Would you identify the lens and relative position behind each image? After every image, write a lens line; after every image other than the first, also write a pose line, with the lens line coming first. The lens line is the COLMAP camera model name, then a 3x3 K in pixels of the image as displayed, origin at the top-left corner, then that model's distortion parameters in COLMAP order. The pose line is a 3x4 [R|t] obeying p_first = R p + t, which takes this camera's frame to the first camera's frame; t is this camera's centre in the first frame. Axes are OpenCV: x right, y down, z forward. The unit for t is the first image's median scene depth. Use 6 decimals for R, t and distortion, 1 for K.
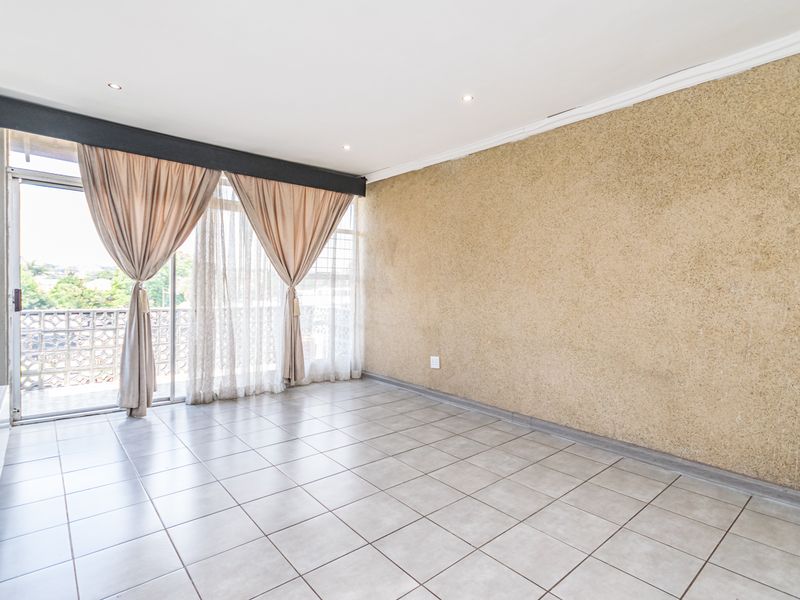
lens RADIAL K [[404.9, 0, 397.3], [0, 404.9, 298.1], [0, 0, 1]] dist [-0.012045, 0.002332]
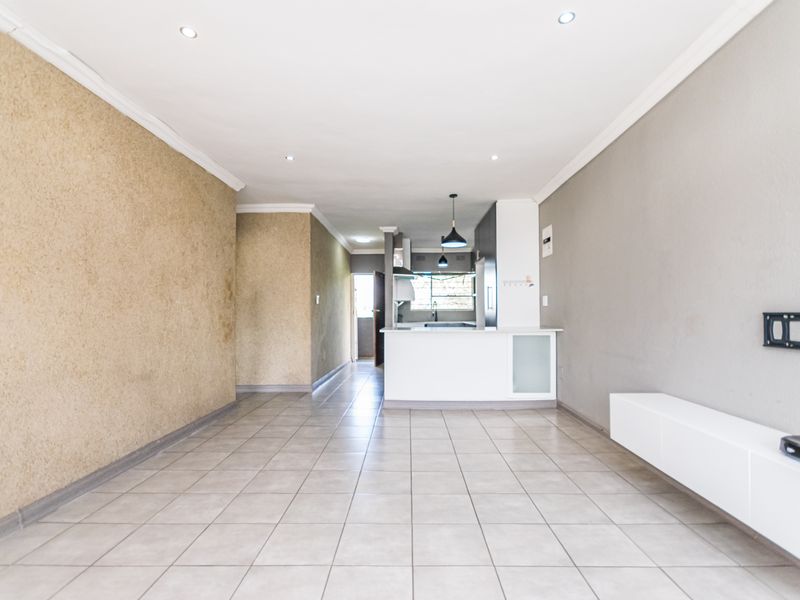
lens RADIAL K [[404.9, 0, 409.9], [0, 404.9, 309.4], [0, 0, 1]] dist [-0.012045, 0.002332]
pose [[-0.759567, -0.002778, 0.650423, -0.436298], [0.012542, 0.999742, 0.018916, -0.005484], [-0.650308, 0.022526, -0.759337, 0.946734]]
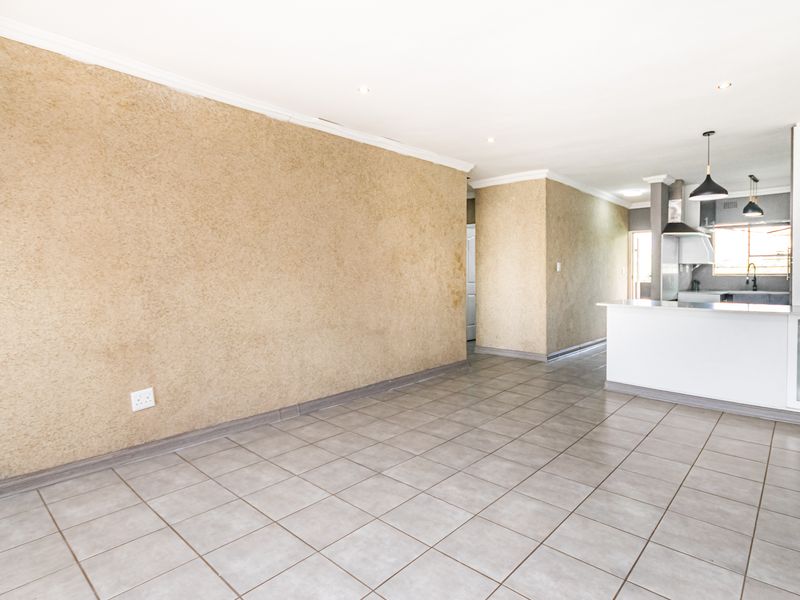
lens RADIAL K [[442.4, 0, 400.6], [0, 442.4, 279.5], [0, 0, 1]] dist [-0.015552, 0.006299]
pose [[-0.115966, -0.026390, 0.992903, -0.691828], [0.030078, 0.999095, 0.030067, -0.036528], [-0.992798, 0.033351, -0.115067, 0.765774]]
